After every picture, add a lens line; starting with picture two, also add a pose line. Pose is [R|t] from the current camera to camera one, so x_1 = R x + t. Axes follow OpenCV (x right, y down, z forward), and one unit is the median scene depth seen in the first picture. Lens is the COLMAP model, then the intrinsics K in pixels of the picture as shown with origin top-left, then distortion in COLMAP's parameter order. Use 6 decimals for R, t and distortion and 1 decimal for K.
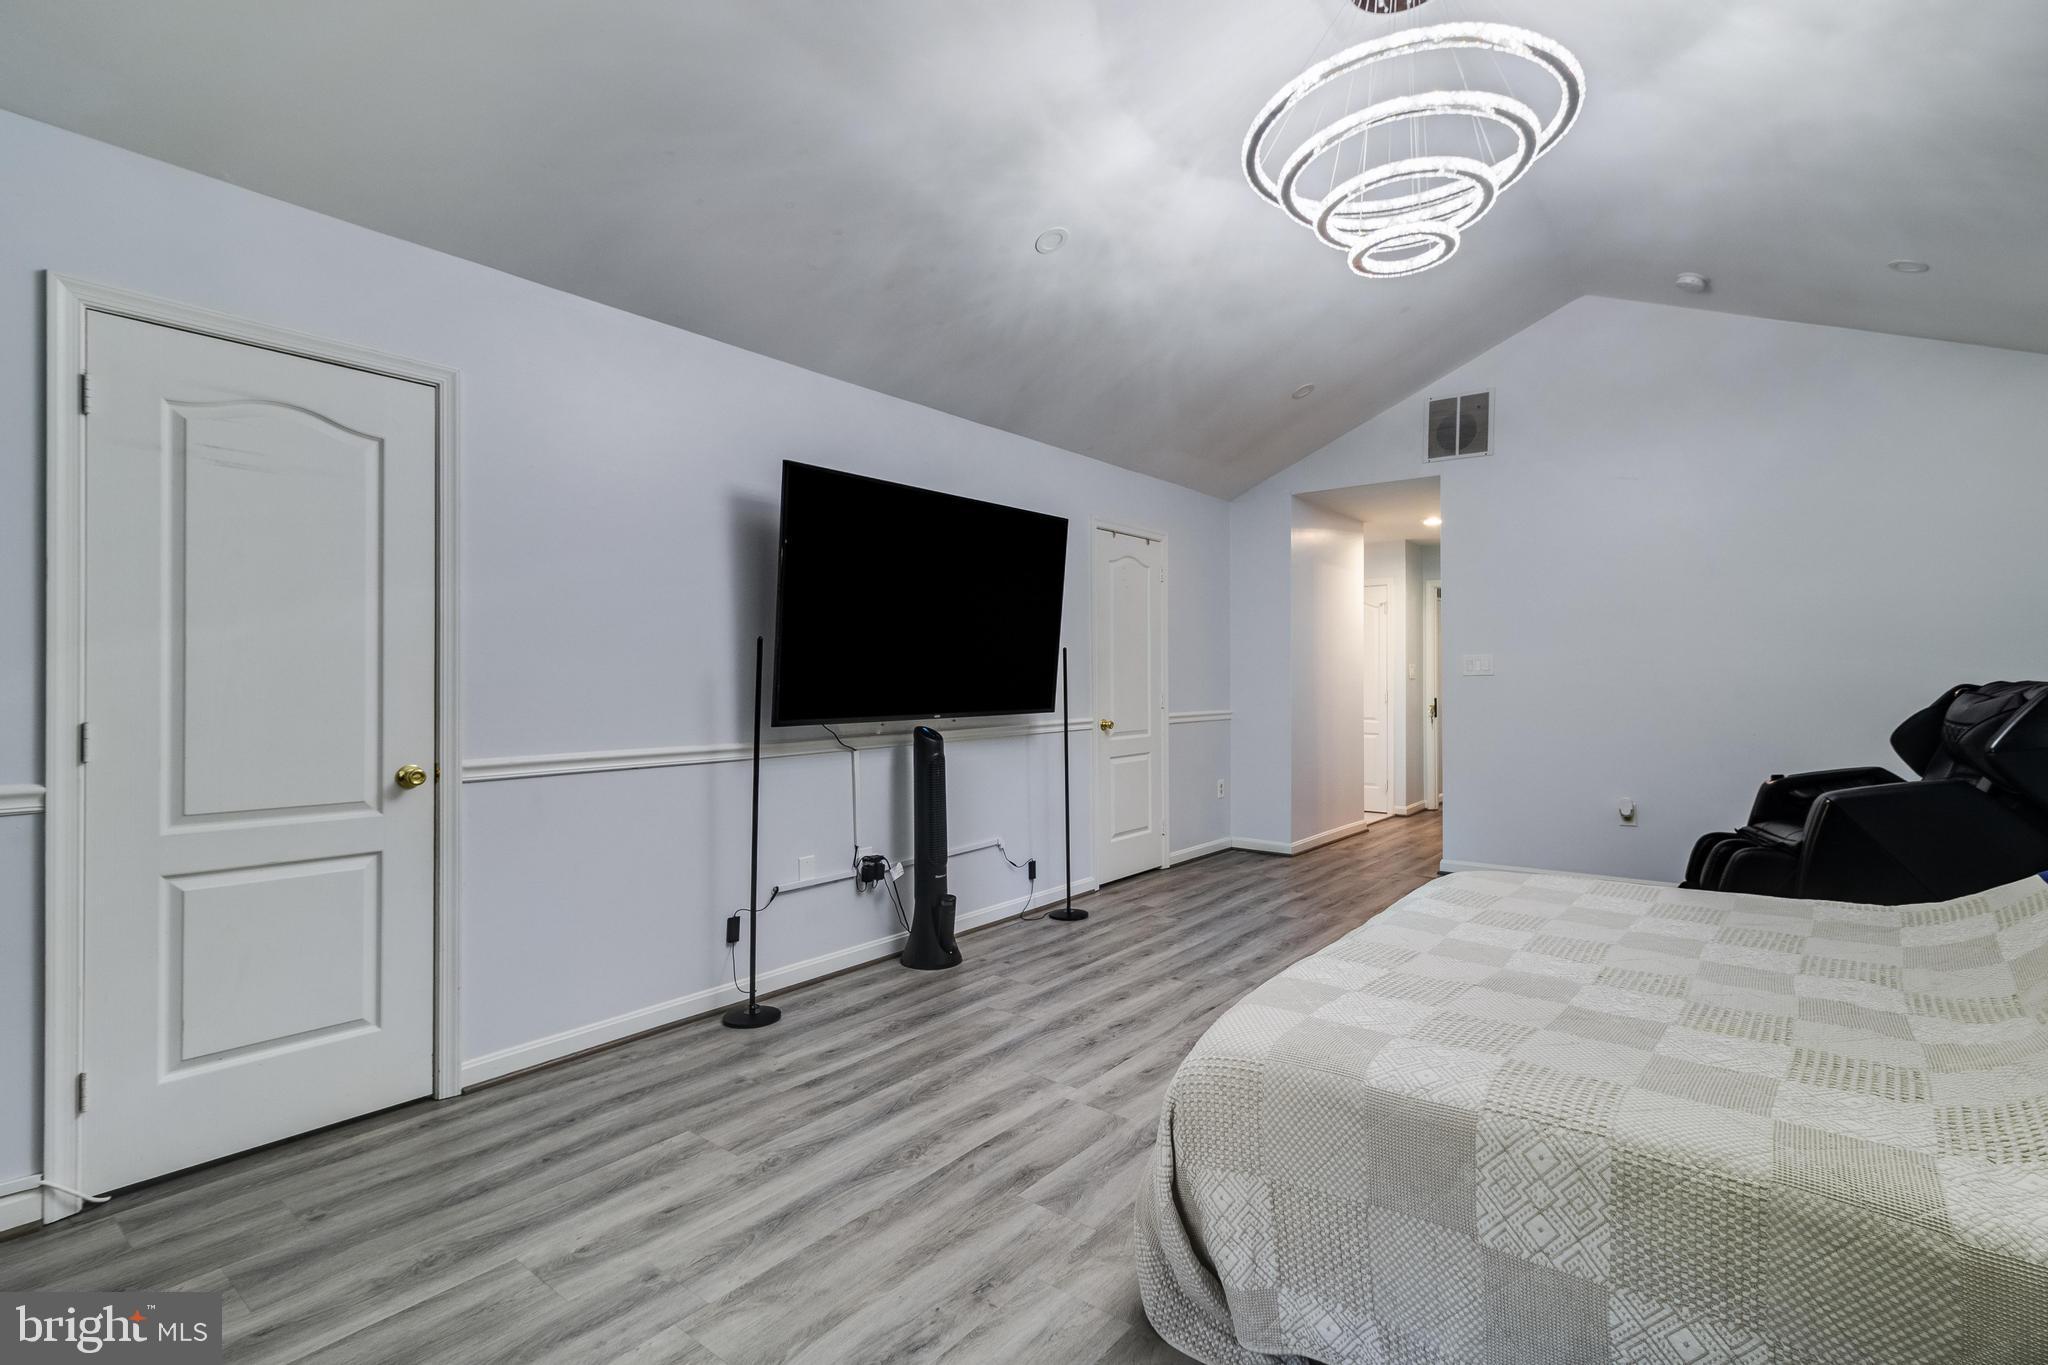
lens RADIAL K [[949.2, 0, 1034.2], [0, 949.2, 685.1], [0, 0, 1]] dist [0.000536, -0.000075]
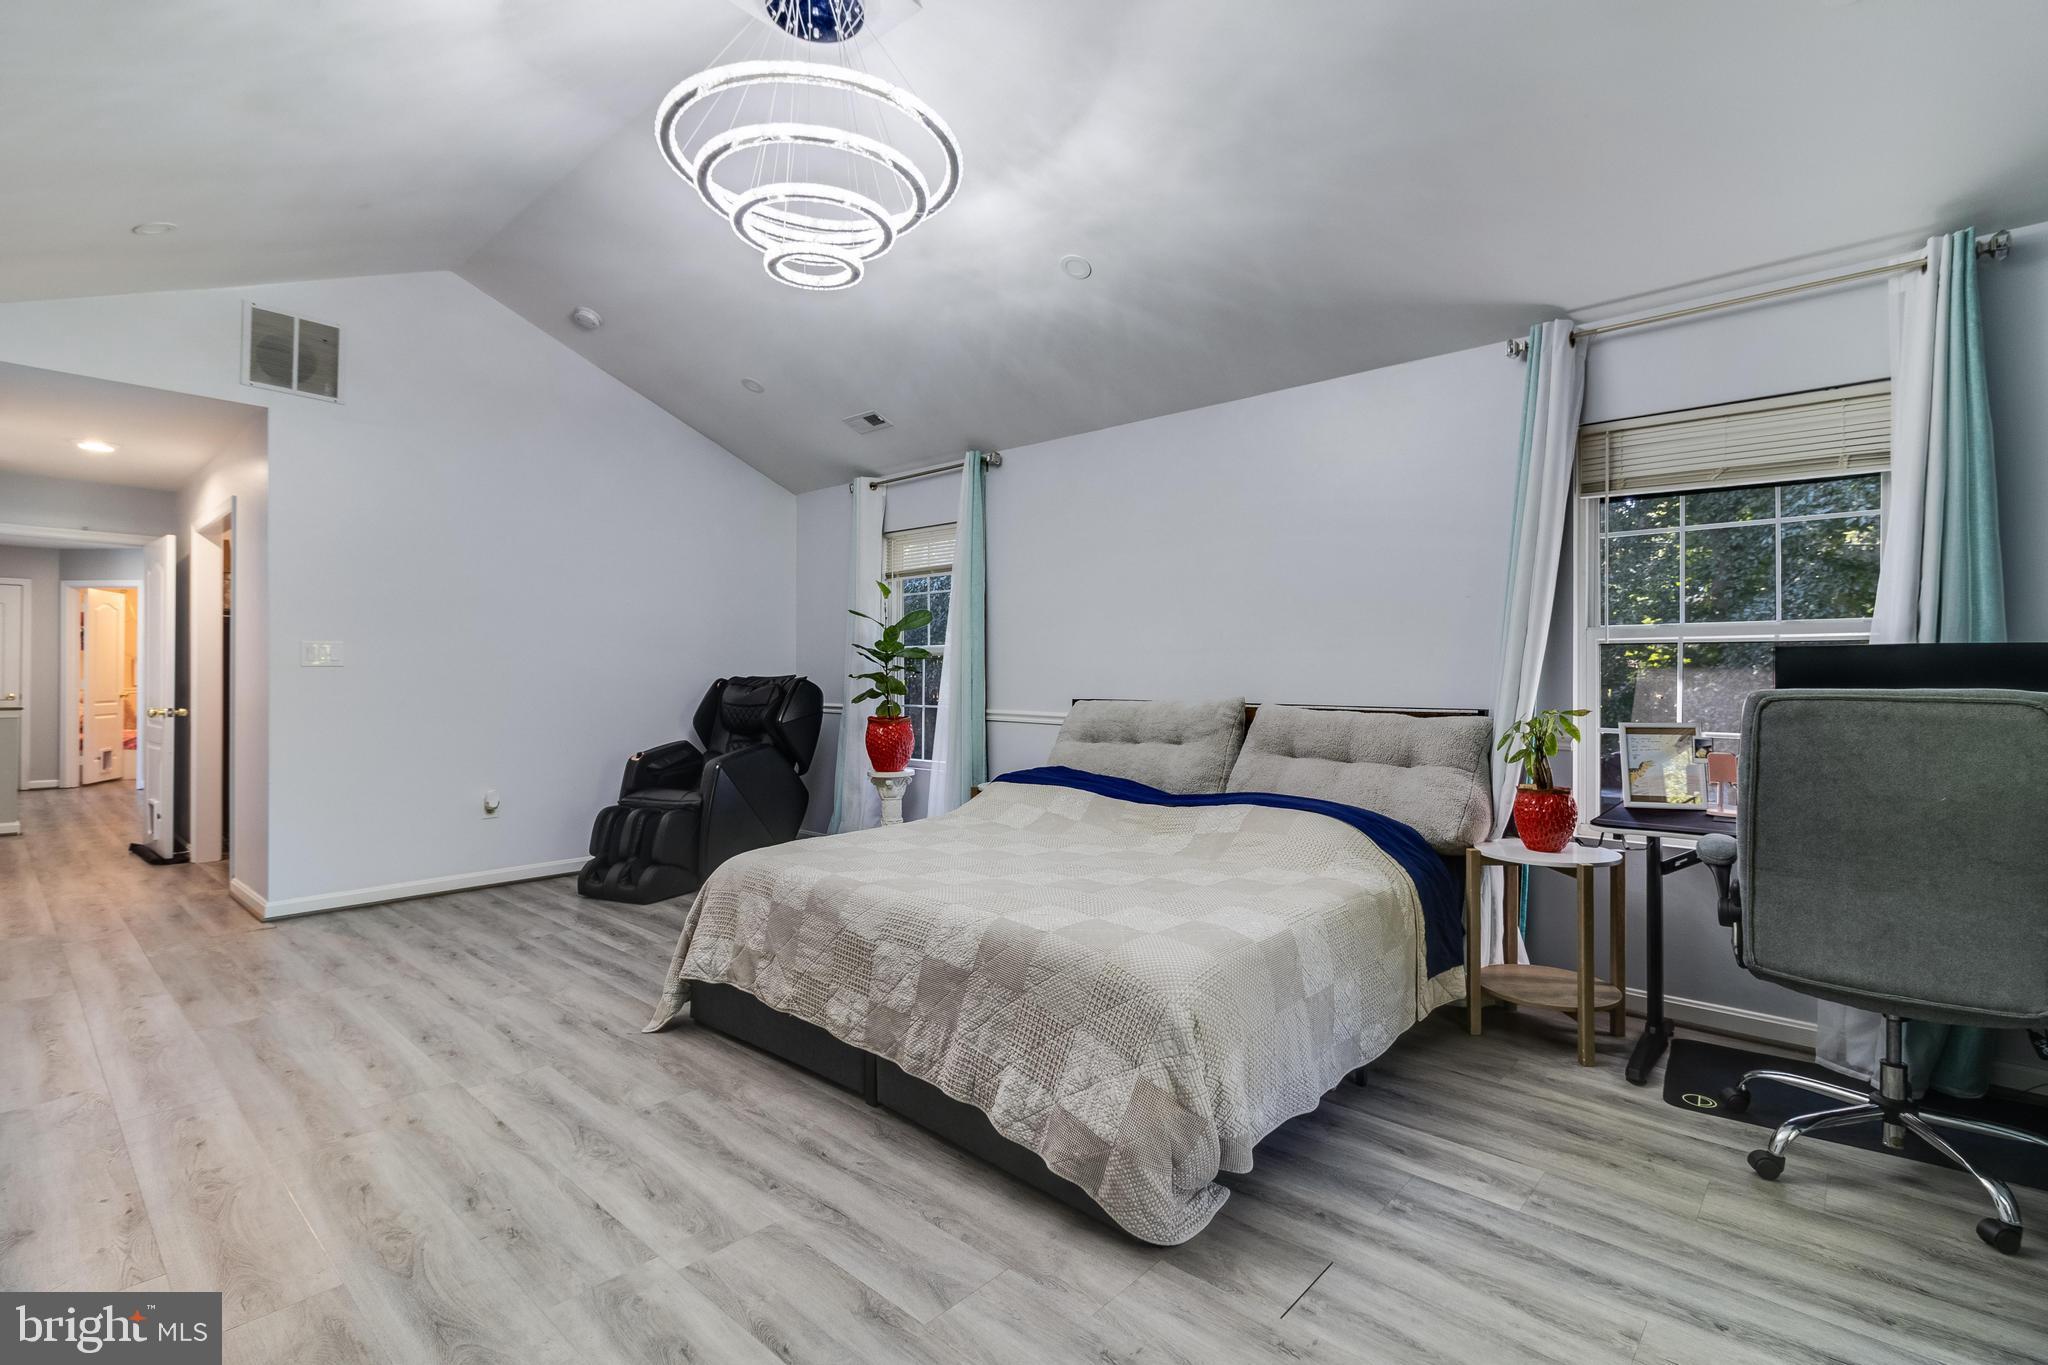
lens RADIAL K [[949.2, 0, 1033.1], [0, 949.2, 670.4], [0, 0, 1]] dist [0.000536, -0.000075]
pose [[0.065012, 0.005374, 0.997870, -0.429753], [-0.007254, 0.999962, -0.004912, -0.009234], [-0.997858, -0.006919, 0.065048, 0.446349]]
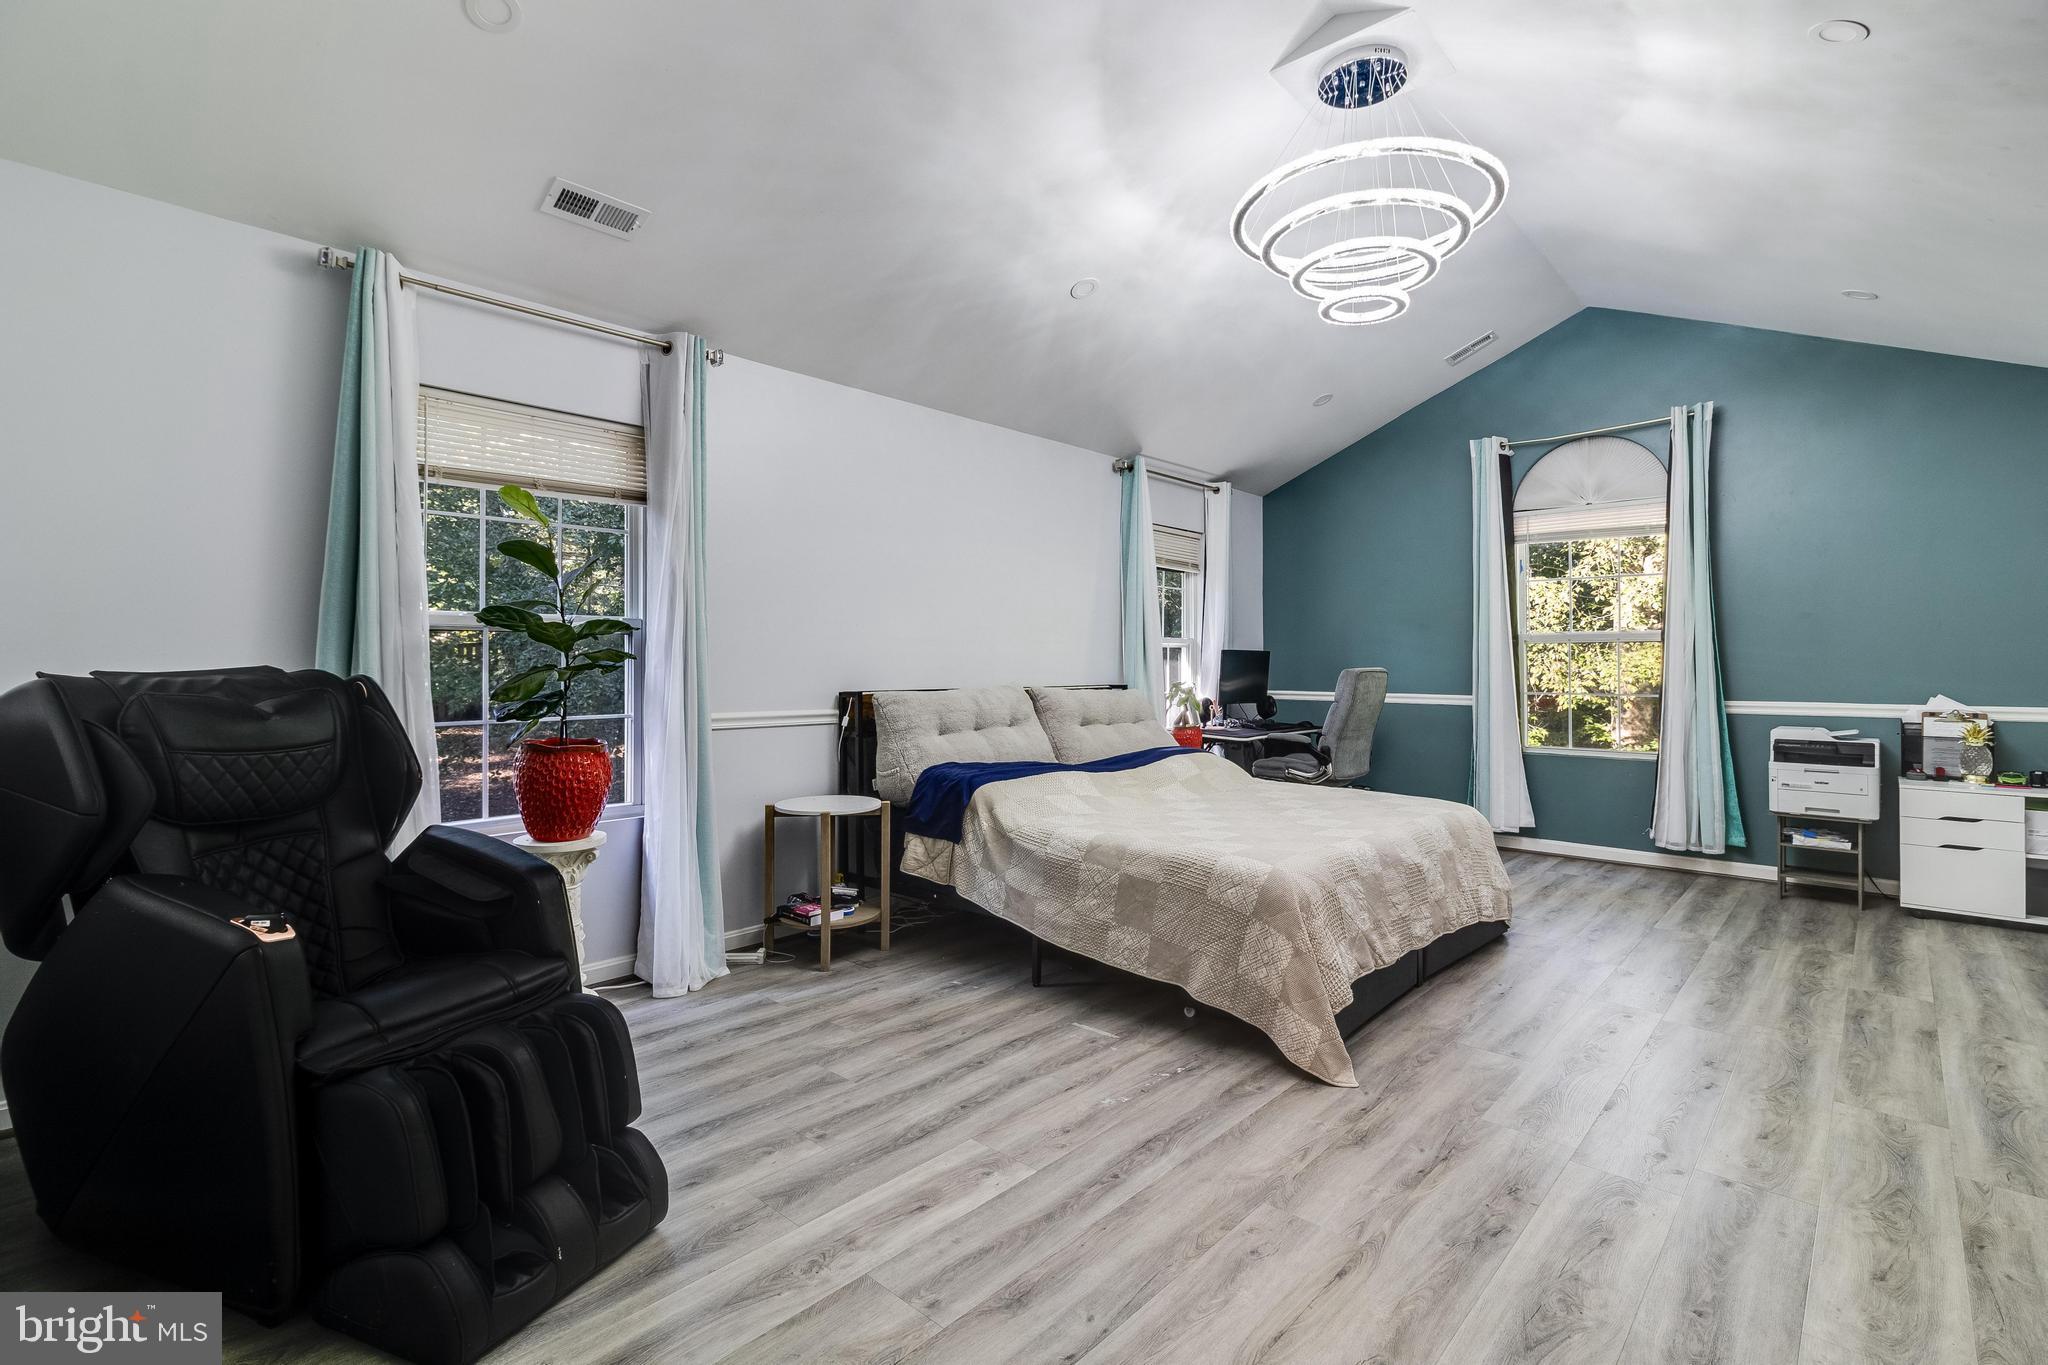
lens RADIAL K [[949.2, 0, 1025.8], [0, 949.2, 674.4], [0, 0, 1]] dist [0.000536, -0.000075]
pose [[-0.997672, 0.004193, 0.068061, 0.482835], [0.004141, 0.999991, -0.000904, -0.001470], [-0.068064, -0.000620, -0.997681, 1.457238]]
